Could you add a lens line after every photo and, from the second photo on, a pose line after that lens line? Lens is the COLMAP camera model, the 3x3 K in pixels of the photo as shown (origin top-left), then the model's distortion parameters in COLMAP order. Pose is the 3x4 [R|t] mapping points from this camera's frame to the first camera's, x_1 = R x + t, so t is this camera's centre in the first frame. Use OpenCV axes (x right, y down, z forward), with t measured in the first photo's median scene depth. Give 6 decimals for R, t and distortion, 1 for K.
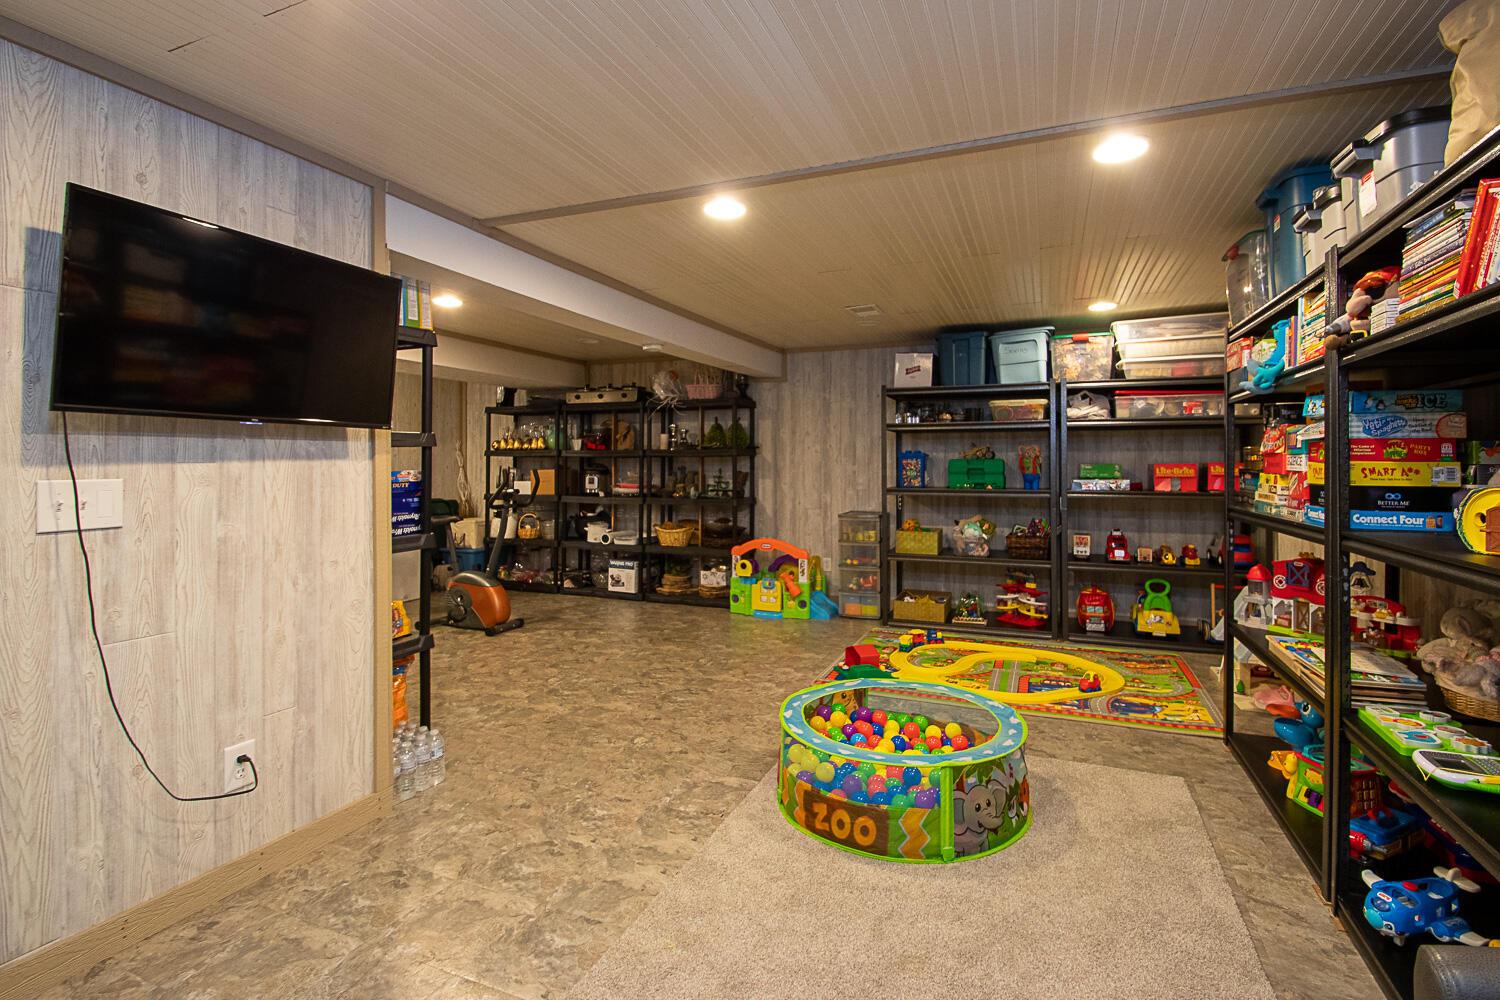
lens RADIAL K [[723.1, 0, 761.4], [0, 723.1, 459.8], [0, 0, 1]] dist [-0.000888, -0.003949]
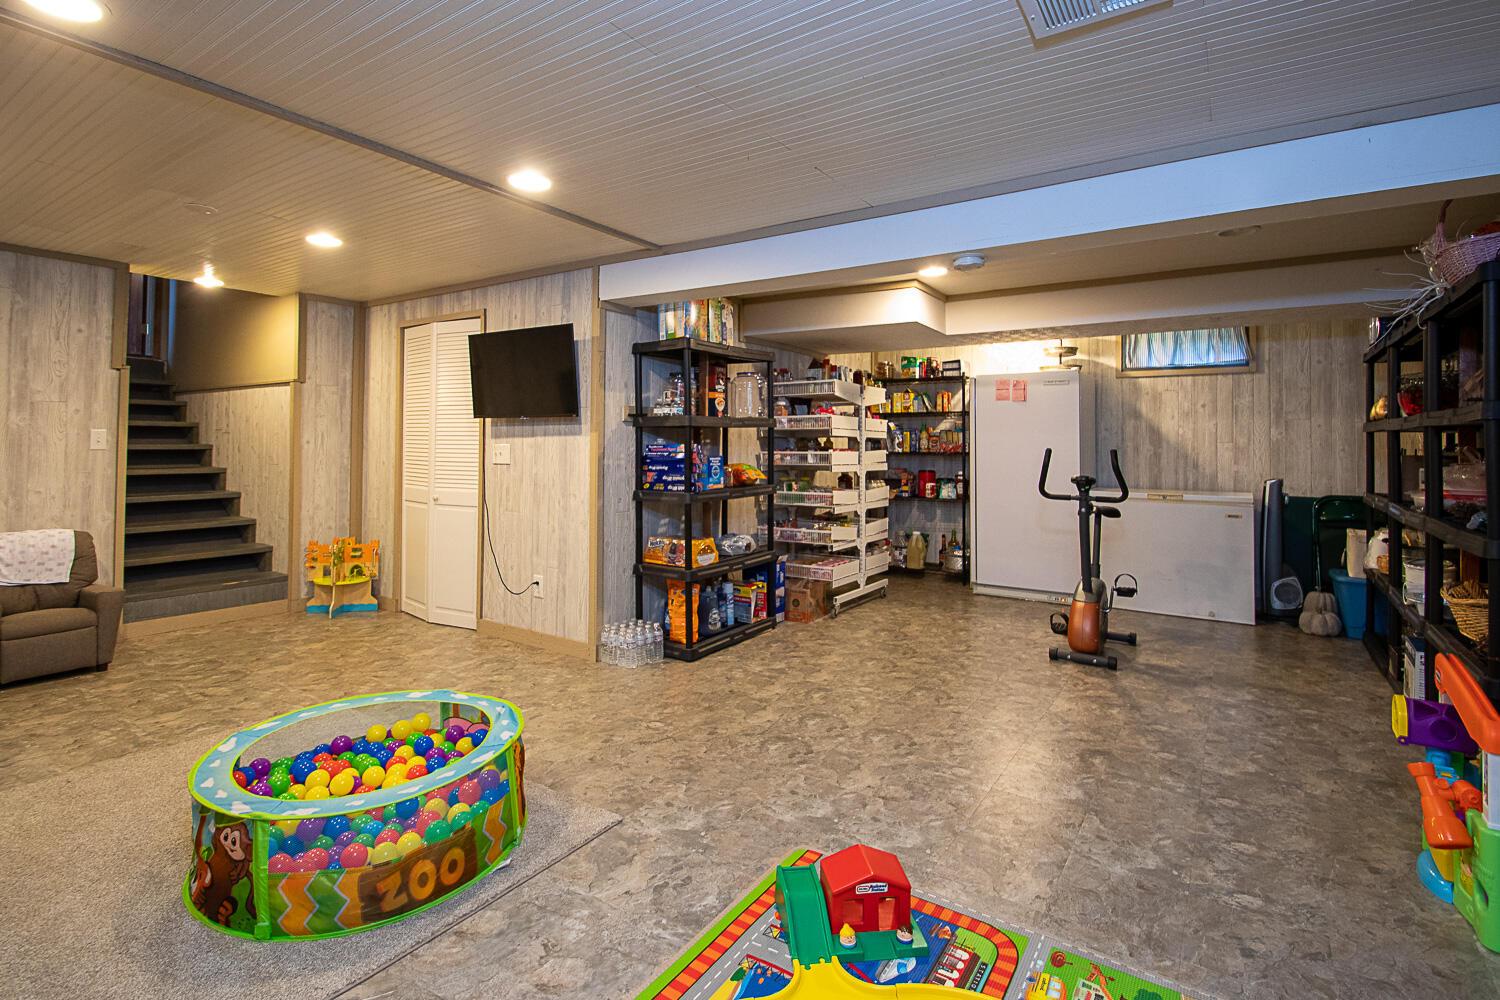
lens RADIAL K [[723.1, 0, 743.4], [0, 723.1, 431.3], [0, 0, 1]] dist [-0.000888, -0.003949]
pose [[-0.218965, -0.013729, -0.975636, 0.959519], [-0.003762, 0.999905, -0.013226, 0.010041], [0.975726, 0.000775, -0.218996, 1.683610]]
